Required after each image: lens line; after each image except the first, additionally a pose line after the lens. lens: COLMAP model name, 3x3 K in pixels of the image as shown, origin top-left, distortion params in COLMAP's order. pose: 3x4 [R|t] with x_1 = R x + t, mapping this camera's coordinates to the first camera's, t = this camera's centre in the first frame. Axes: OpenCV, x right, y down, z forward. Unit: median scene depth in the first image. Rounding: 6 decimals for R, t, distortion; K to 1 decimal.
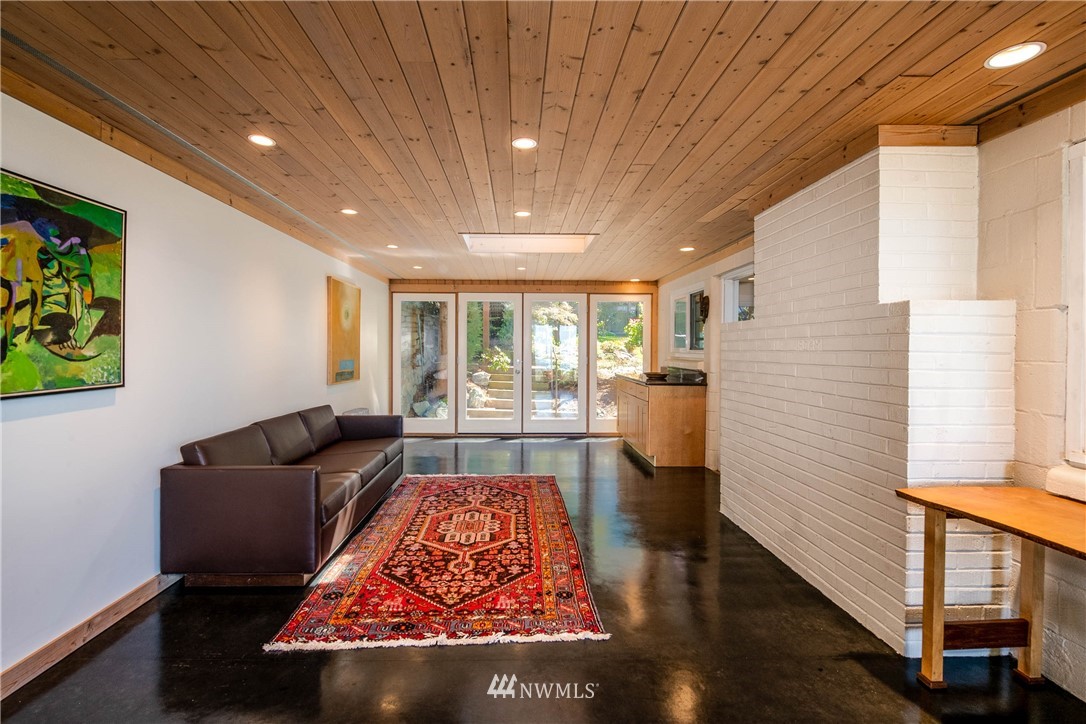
lens RADIAL K [[494.9, 0, 539.2], [0, 494.9, 350.8], [0, 0, 1]] dist [0.003114, 0.000358]
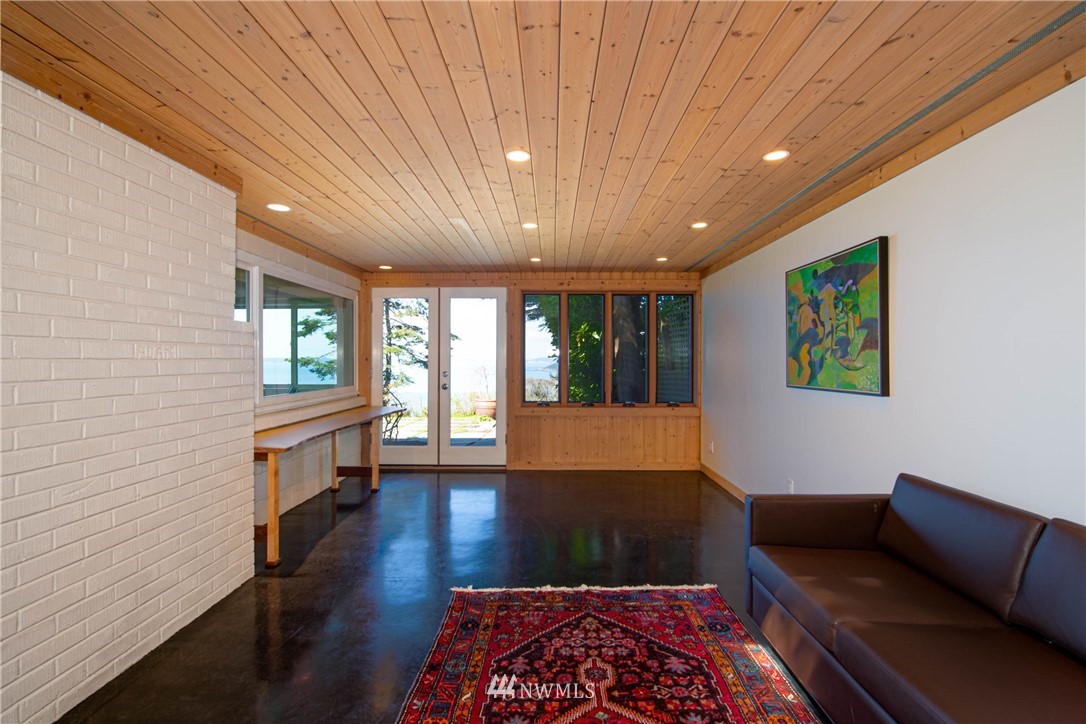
lens RADIAL K [[494.9, 0, 542.3], [0, 494.9, 360.1], [0, 0, 1]] dist [0.003114, 0.000358]
pose [[-0.997931, -0.006981, 0.063920, -0.167535], [-0.006670, 0.999965, 0.005079, -0.008247], [-0.063953, 0.004643, -0.997942, 2.296813]]
